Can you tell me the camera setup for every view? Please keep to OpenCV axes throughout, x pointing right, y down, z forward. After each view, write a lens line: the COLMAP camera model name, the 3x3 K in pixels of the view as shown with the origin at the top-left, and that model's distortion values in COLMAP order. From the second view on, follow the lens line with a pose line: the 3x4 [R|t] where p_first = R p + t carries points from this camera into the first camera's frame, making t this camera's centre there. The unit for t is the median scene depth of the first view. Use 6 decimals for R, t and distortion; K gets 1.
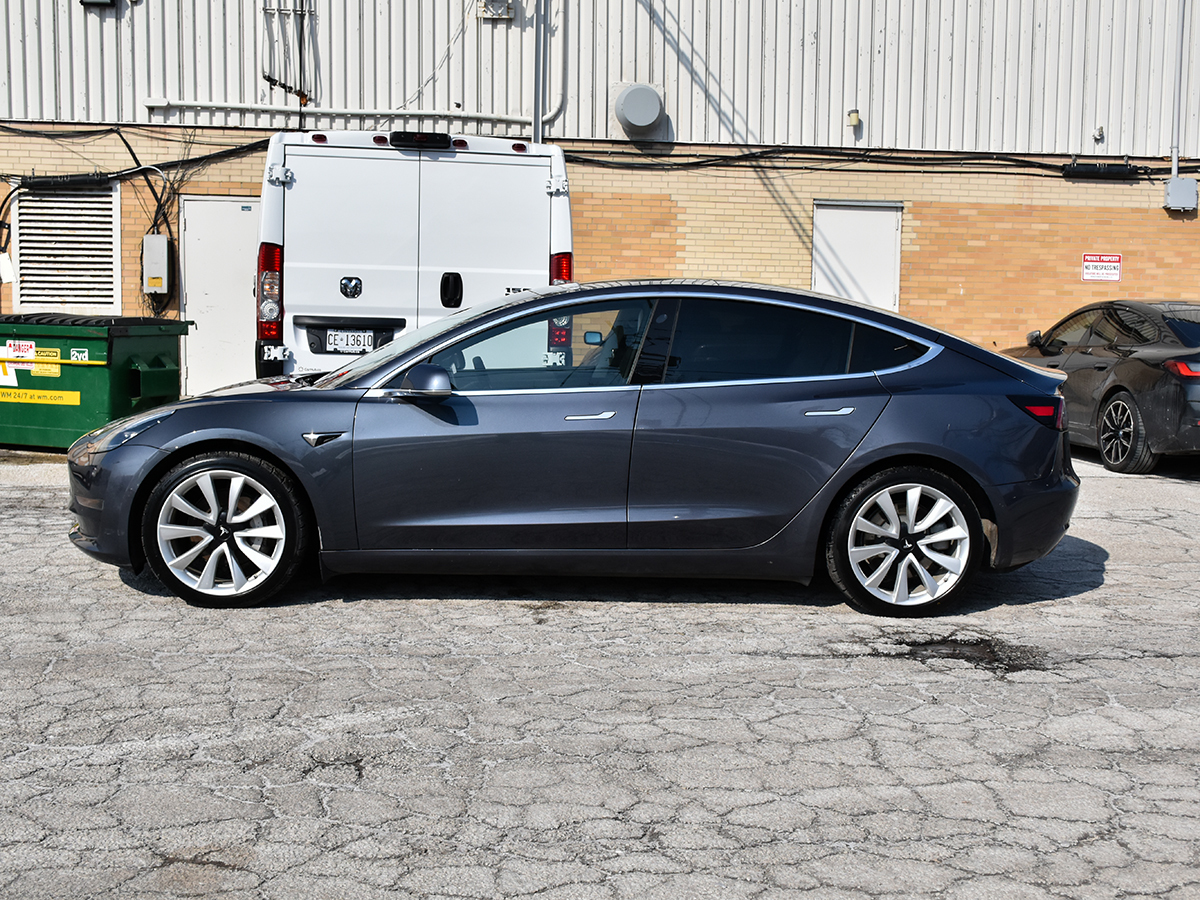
lens RADIAL K [[1434.8, 0, 580.2], [0, 1434.8, 450.5], [0, 0, 1]] dist [0.002562, 0.003997]
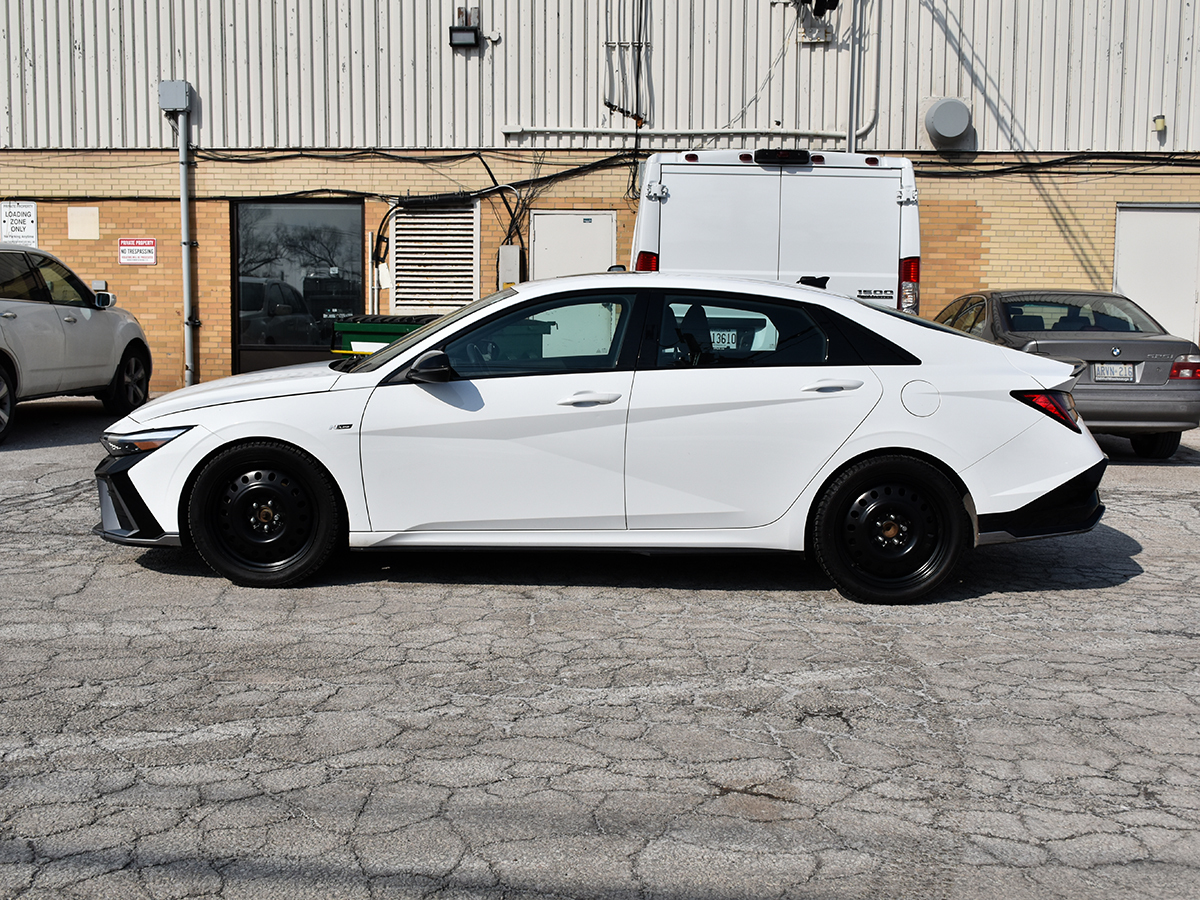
lens RADIAL K [[1310.9, 0, 580.0], [0, 1310.9, 449.0], [0, 0, 1]] dist [-0.023101, 0.034120]
pose [[0.982626, 0.013684, -0.185093, -0.046457], [-0.012024, 0.999877, 0.010091, 0.000230], [0.185208, -0.007690, 0.982669, -0.012742]]
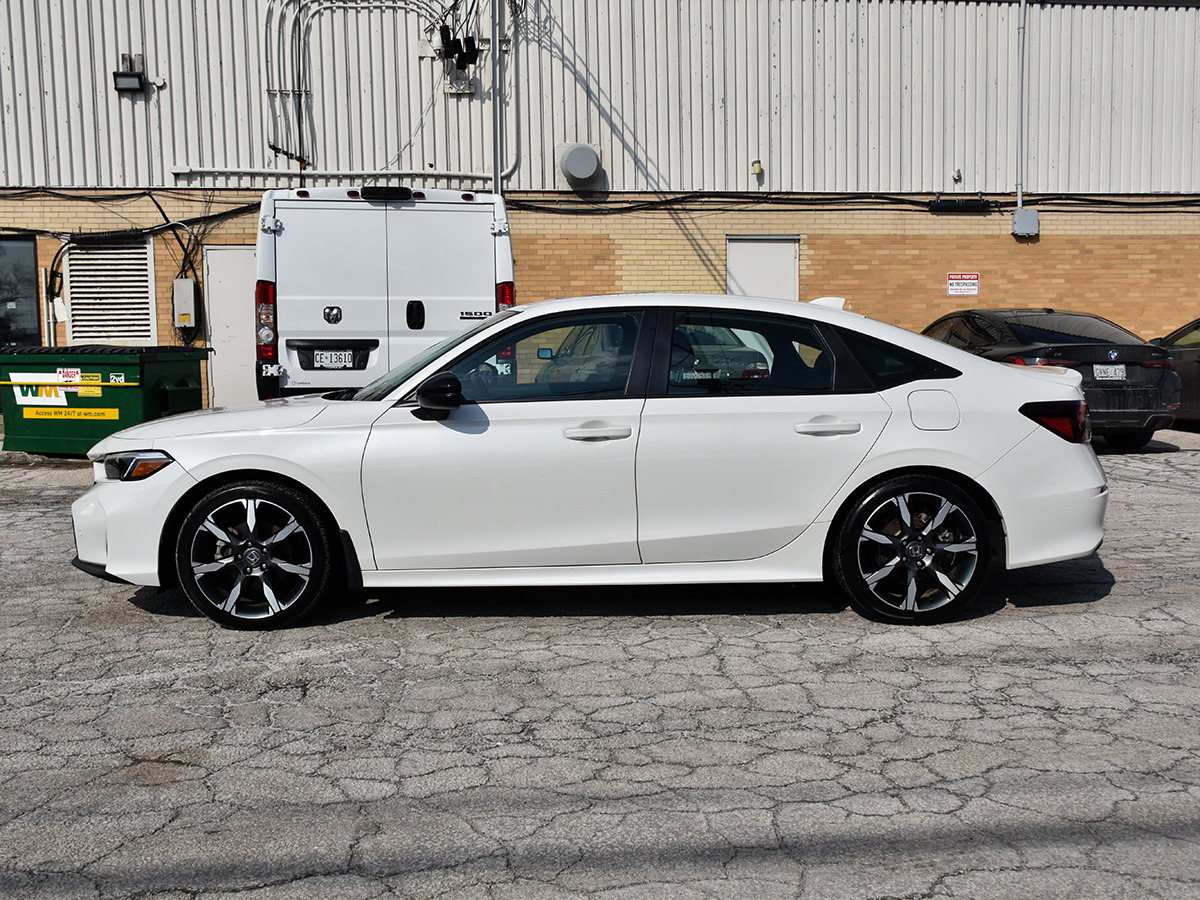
lens RADIAL K [[1192.6, 0, 585.9], [0, 1192.6, 450.3], [0, 0, 1]] dist [0.002239, 0.002421]
pose [[0.999384, -0.030503, 0.017375, 0.021583], [0.030523, 0.999534, -0.000900, 0.005684], [-0.017339, 0.001430, 0.999849, -0.012446]]
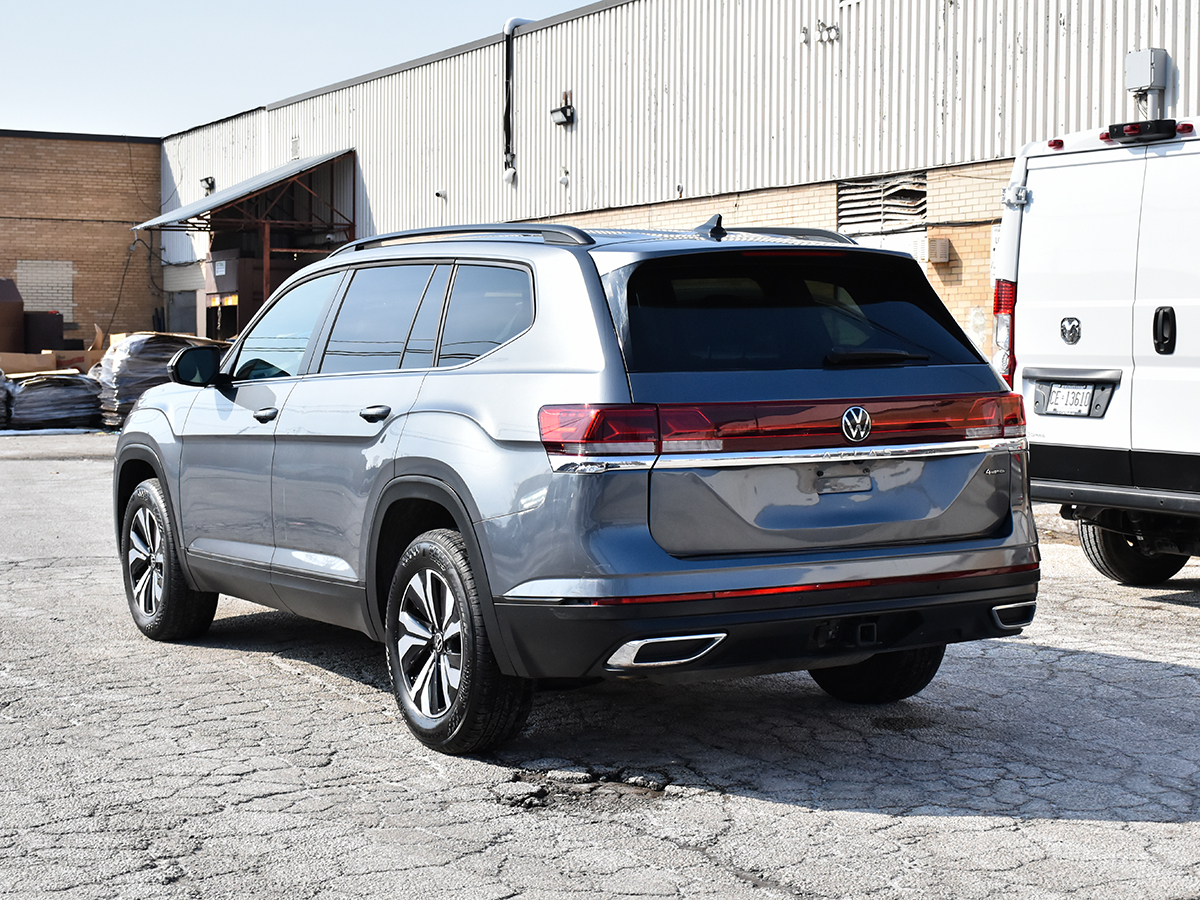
lens RADIAL K [[2140.5, 0, 600.0], [0, 2140.5, 450.0], [0, 0, 1]] dist [0.015698, 0.063797]
pose [[0.358538, 0.028525, -0.933079, 0.517817], [-0.078923, 0.996881, 0.000149, -0.018210], [0.930173, 0.073588, 0.359671, 0.217579]]
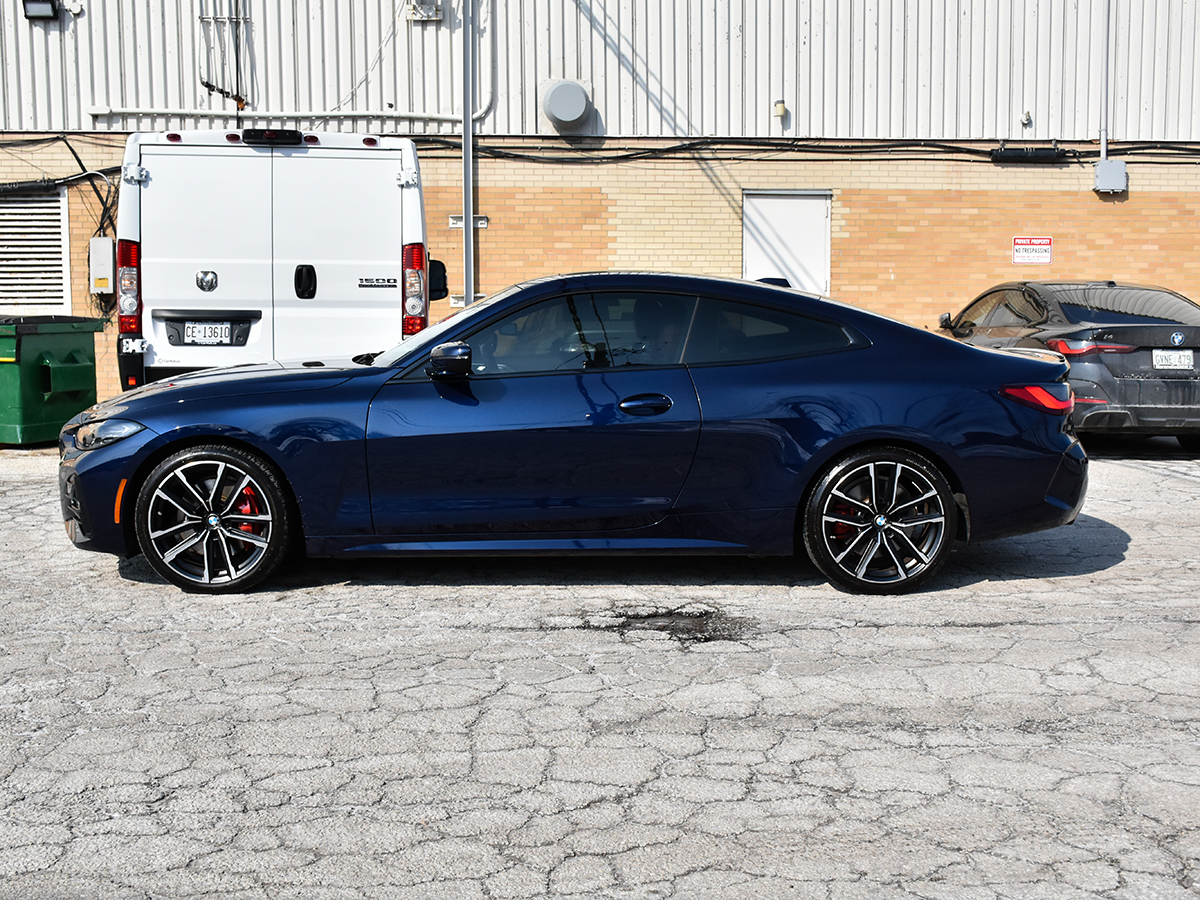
lens RADIAL K [[1390.5, 0, 581.7], [0, 1390.5, 451.9], [0, 0, 1]] dist [-0.014380, 0.015665]
pose [[0.998975, -0.014432, -0.042901, 0.093912], [0.014699, 0.999875, 0.005903, 0.004689], [0.042811, -0.006528, 0.999062, 0.006780]]
